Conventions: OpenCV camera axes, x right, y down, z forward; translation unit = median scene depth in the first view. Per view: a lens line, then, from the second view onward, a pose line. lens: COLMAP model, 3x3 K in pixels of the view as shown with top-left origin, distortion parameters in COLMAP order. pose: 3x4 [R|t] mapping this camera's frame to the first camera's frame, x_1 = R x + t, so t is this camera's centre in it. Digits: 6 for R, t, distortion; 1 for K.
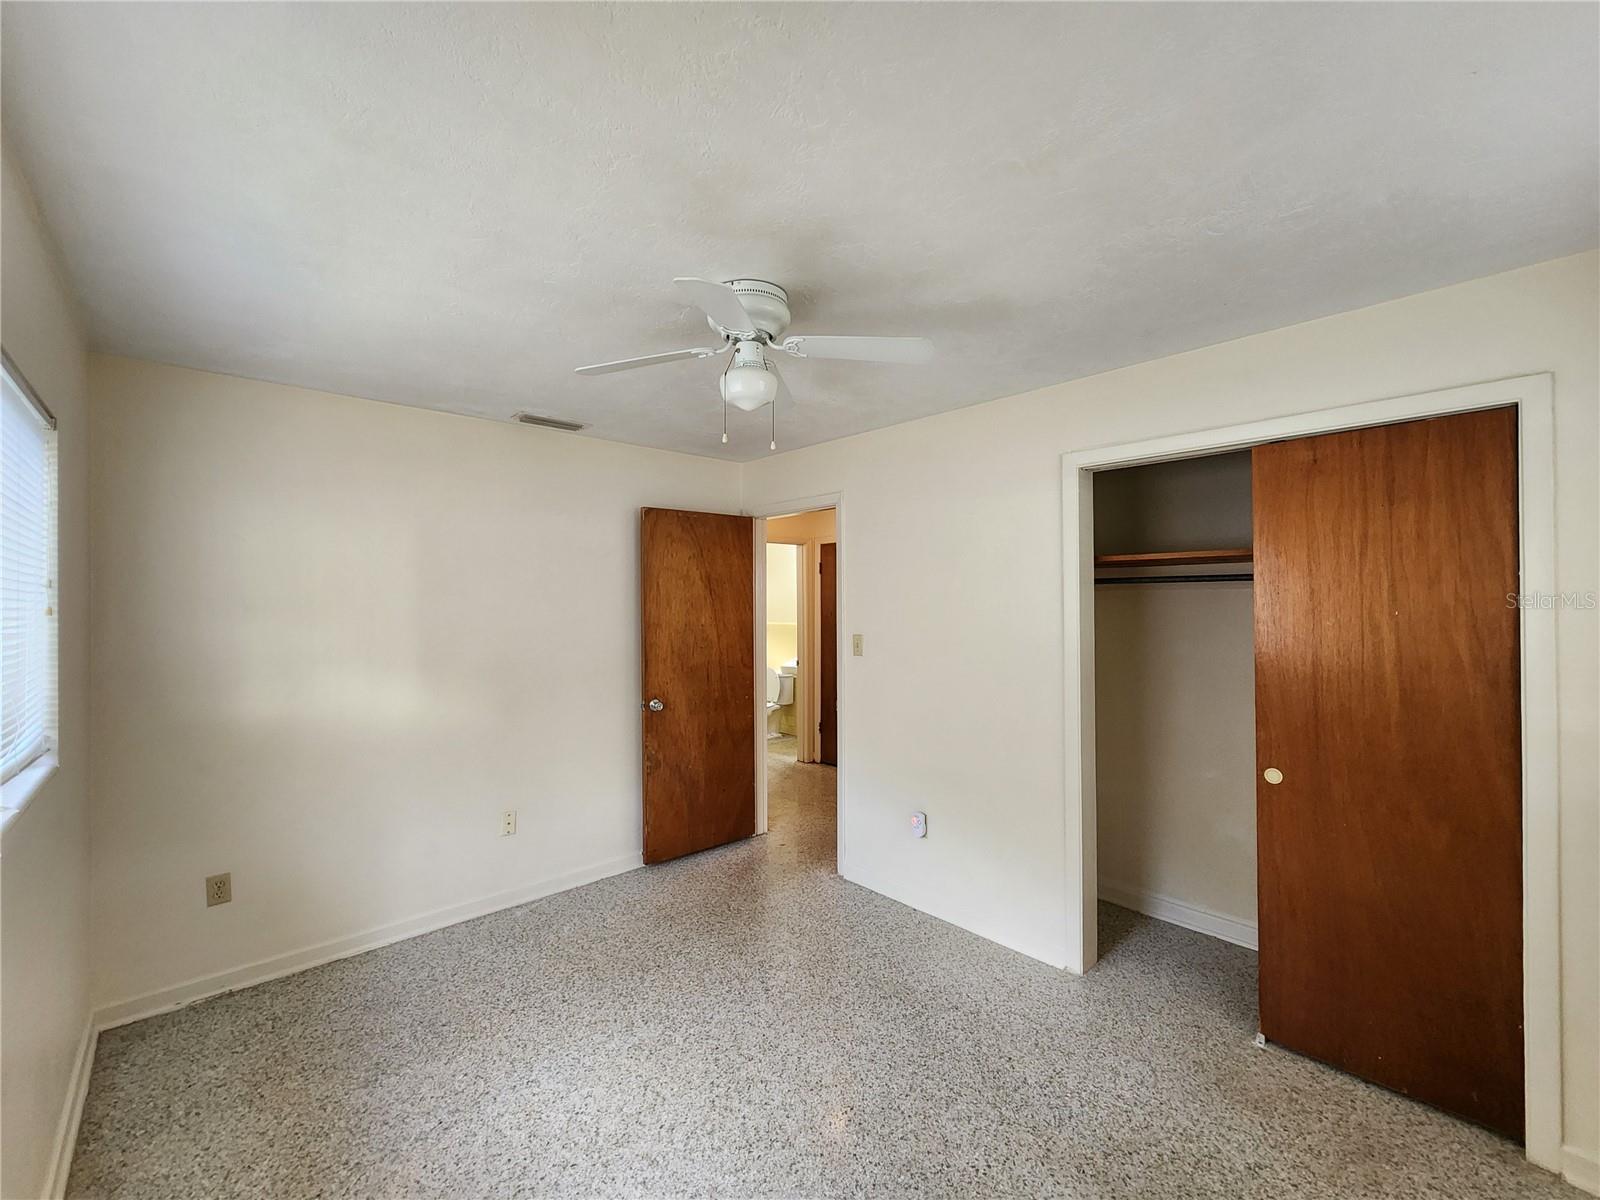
lens RADIAL K [[659.7, 0, 795.1], [0, 659.7, 600.5], [0, 0, 1]] dist [0.002026, -0.000324]
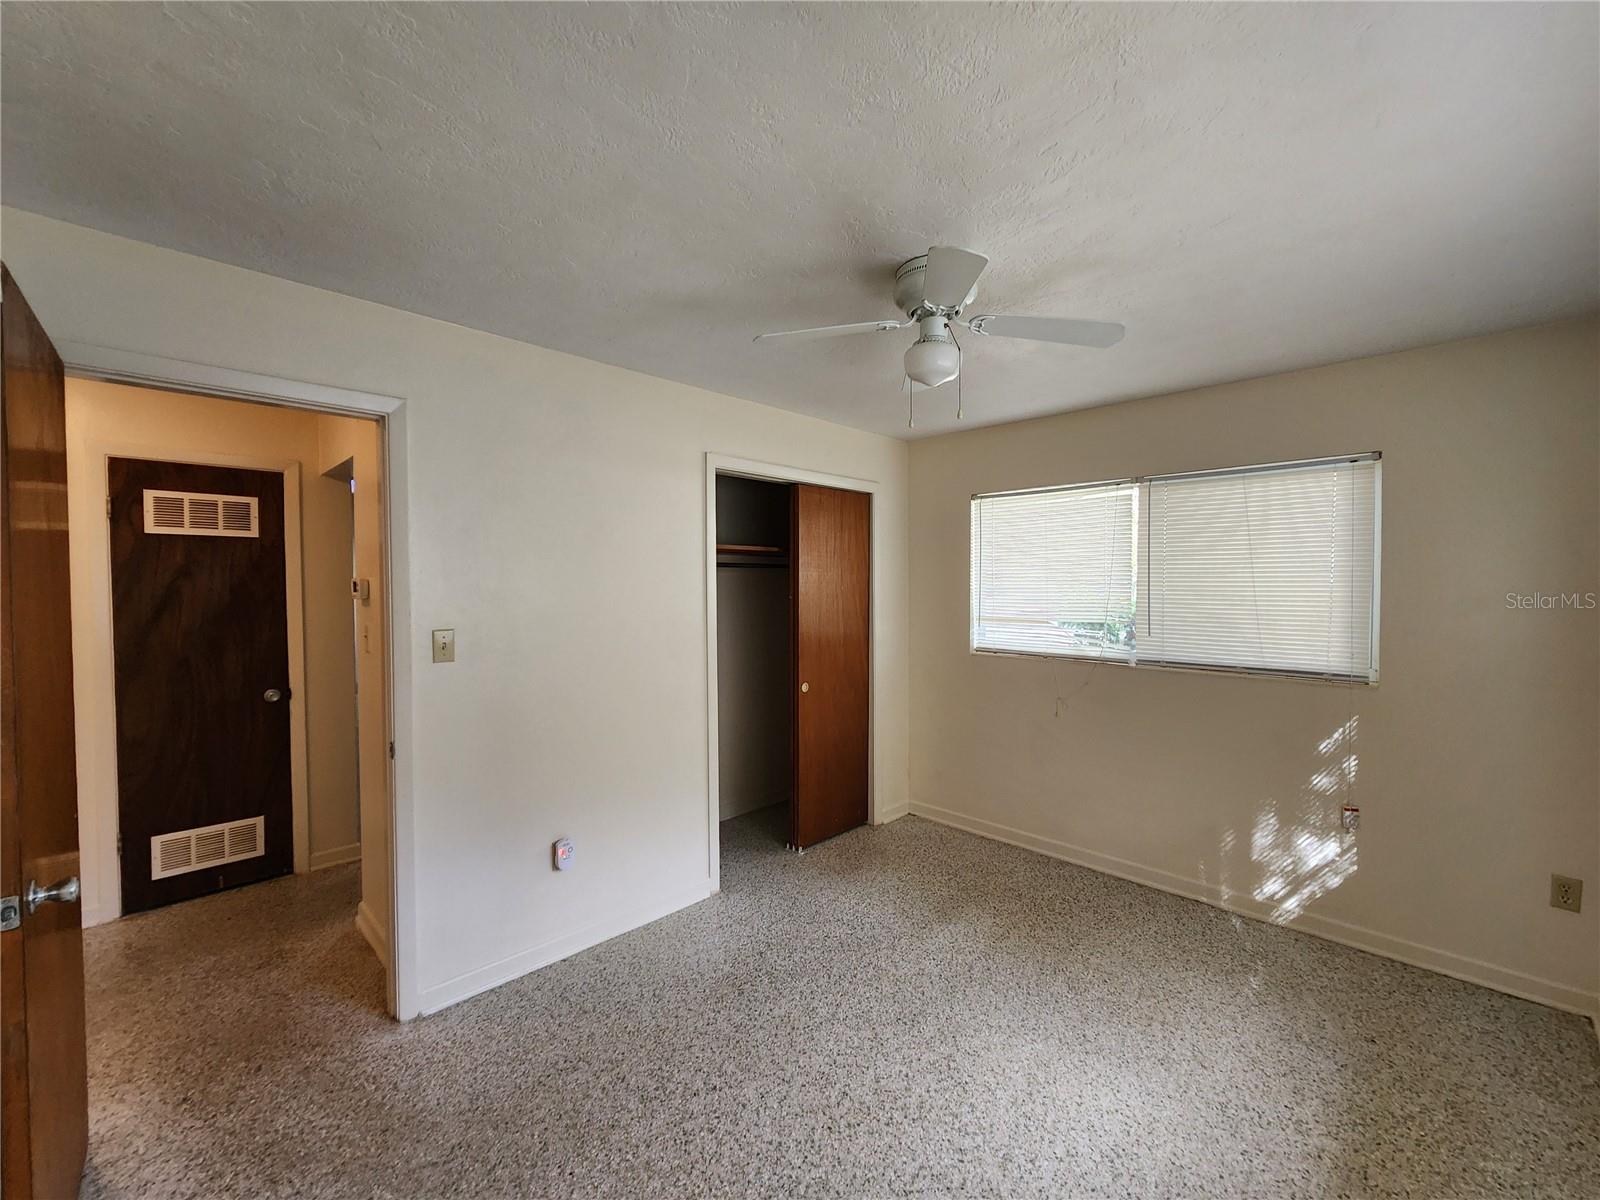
lens RADIAL K [[659.7, 0, 808.2], [0, 659.7, 590.5], [0, 0, 1]] dist [0.002026, -0.000324]
pose [[-0.045783, -0.006282, 0.998932, -0.725232], [0.002495, 0.999976, 0.006403, 0.010500], [-0.998948, 0.002786, -0.045766, 0.834097]]
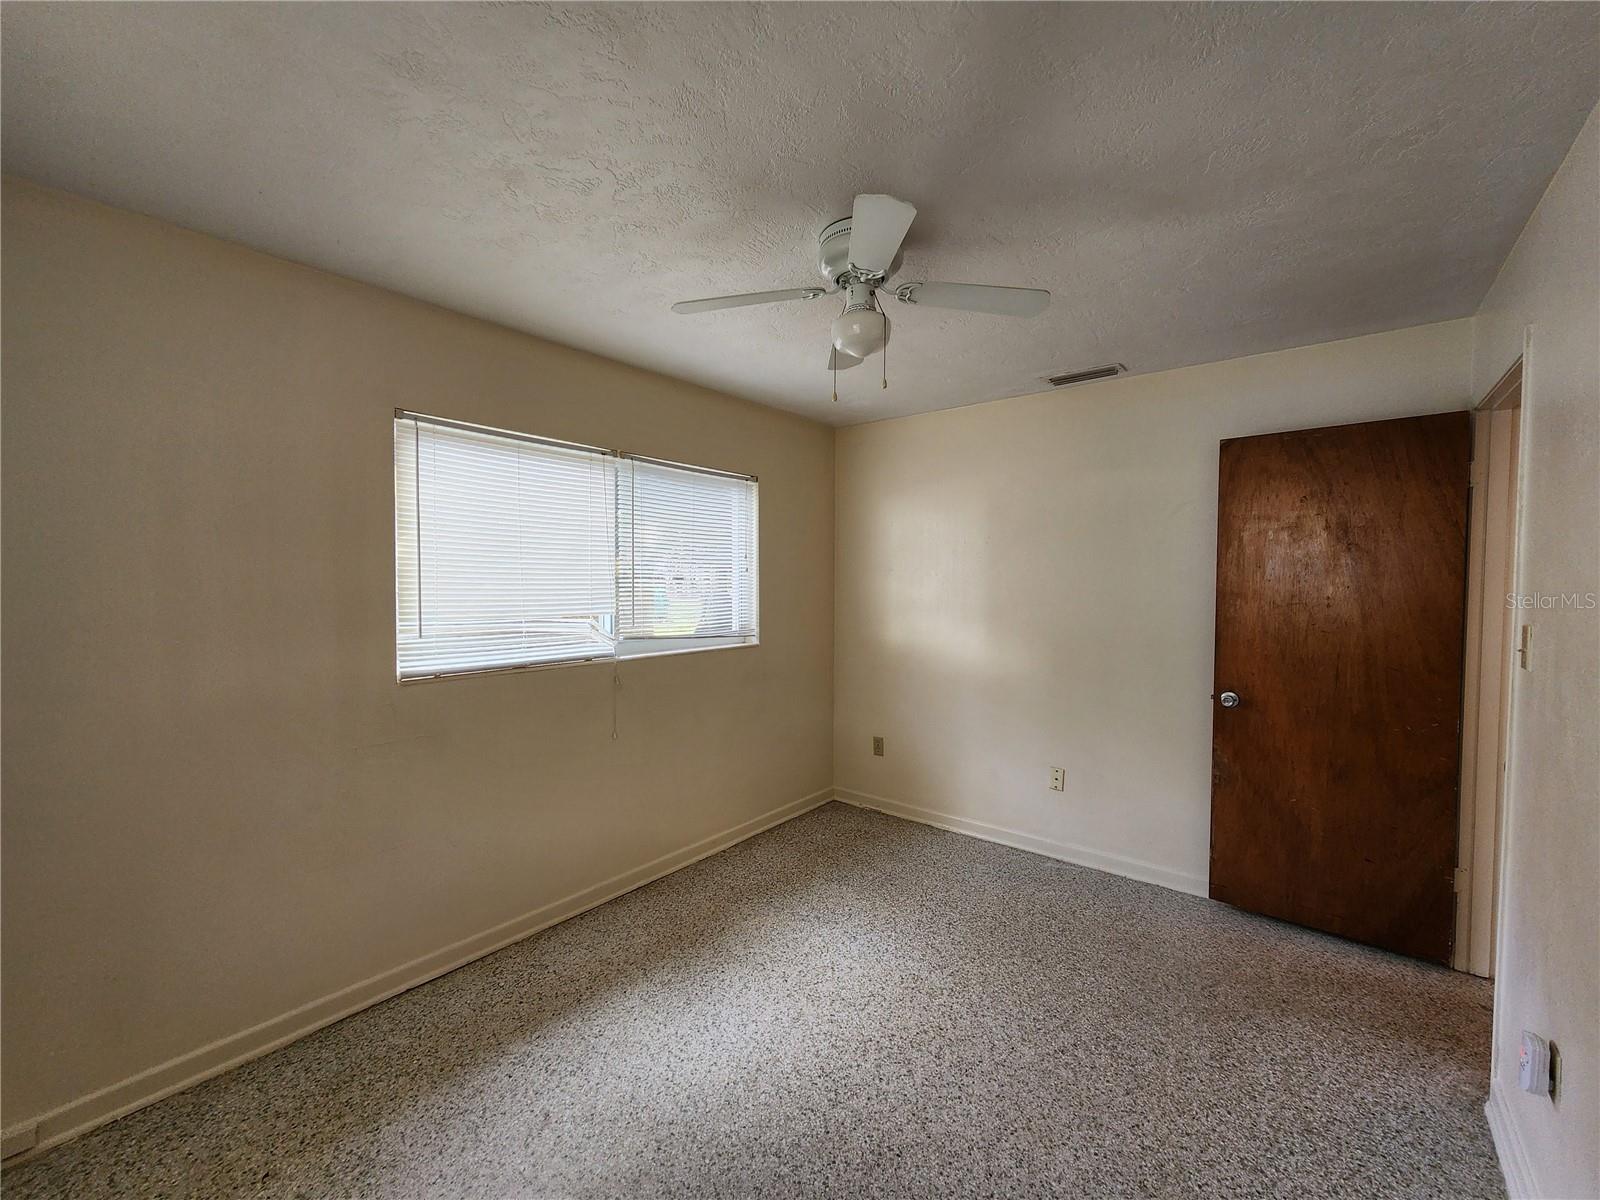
lens RADIAL K [[659.7, 0, 808.3], [0, 659.7, 604.9], [0, 0, 1]] dist [0.002026, -0.000324]
pose [[0.158687, 0.043165, -0.986385, 0.597826], [-0.001998, 0.999056, 0.043398, 0.022760], [0.987327, -0.004916, 0.158624, 0.522131]]
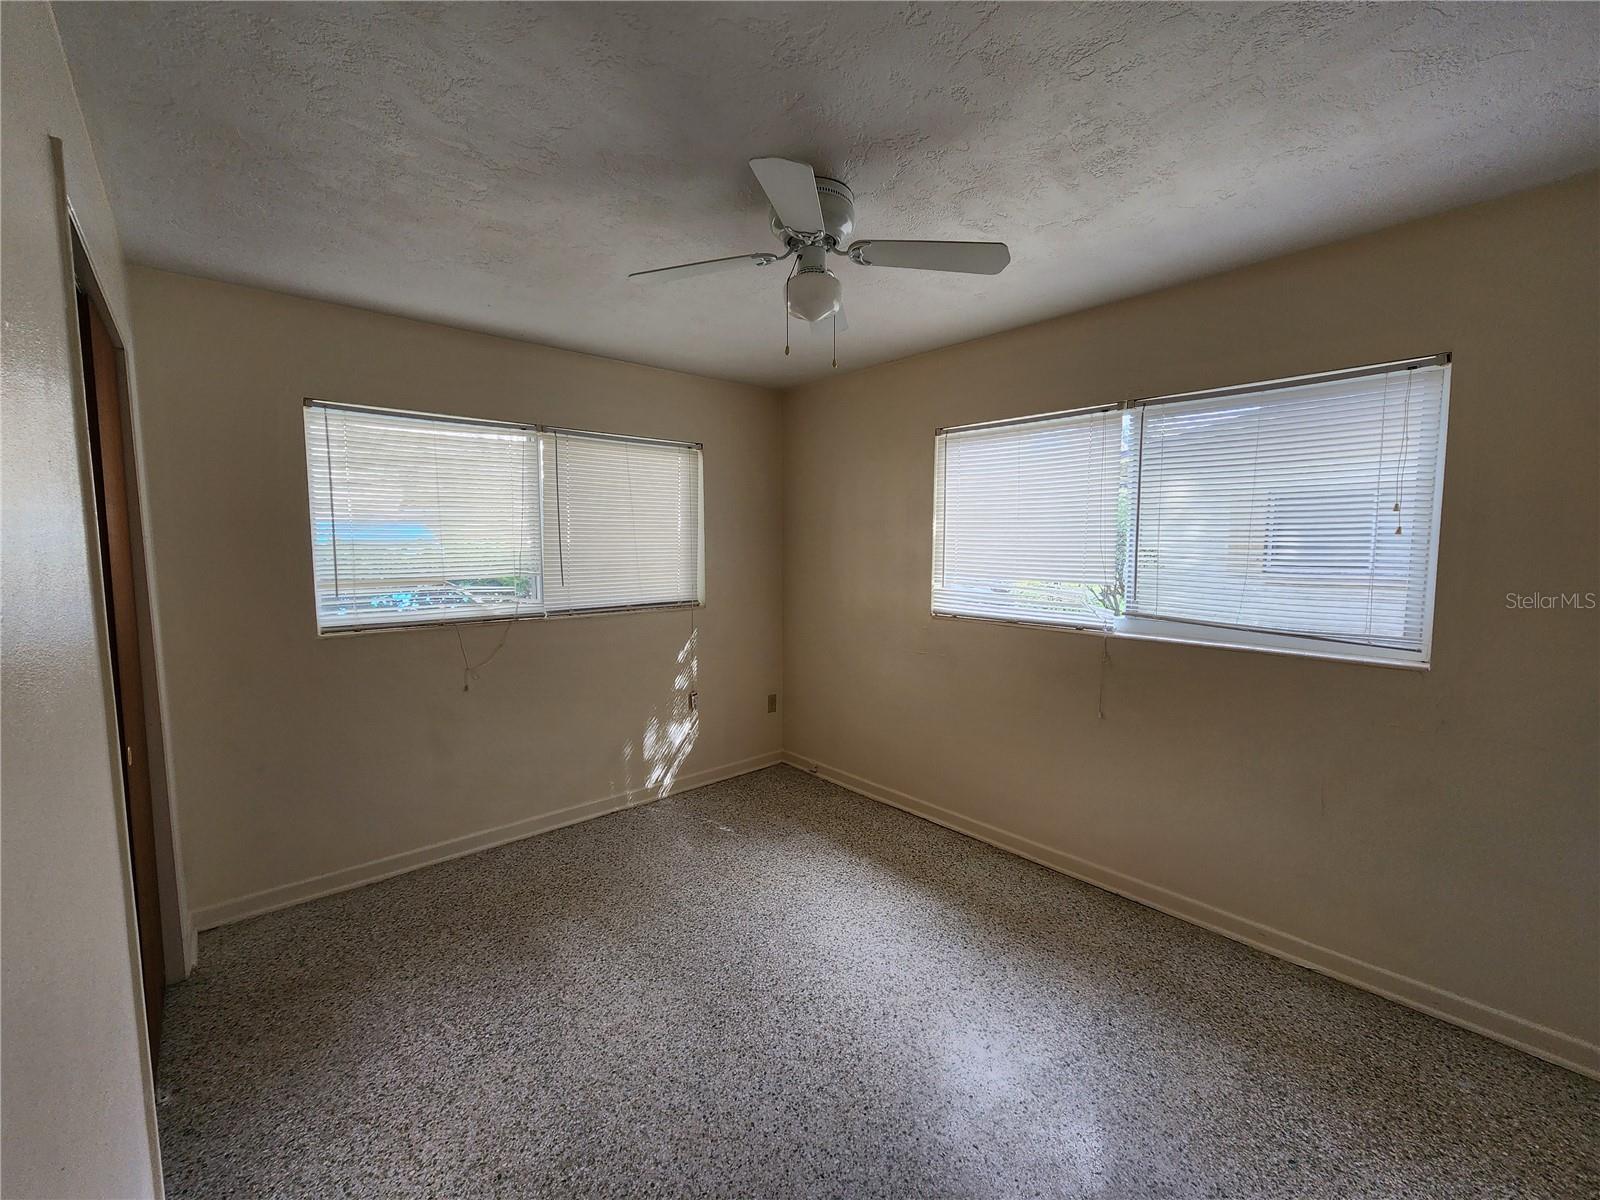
lens RADIAL K [[659.7, 0, 791.3], [0, 659.7, 597.1], [0, 0, 1]] dist [0.002026, -0.000324]
pose [[-0.999712, 0.002019, 0.023899, -0.040173], [0.004035, 0.996409, 0.084575, 0.018425], [-0.023643, 0.084647, -0.996130, 1.347111]]
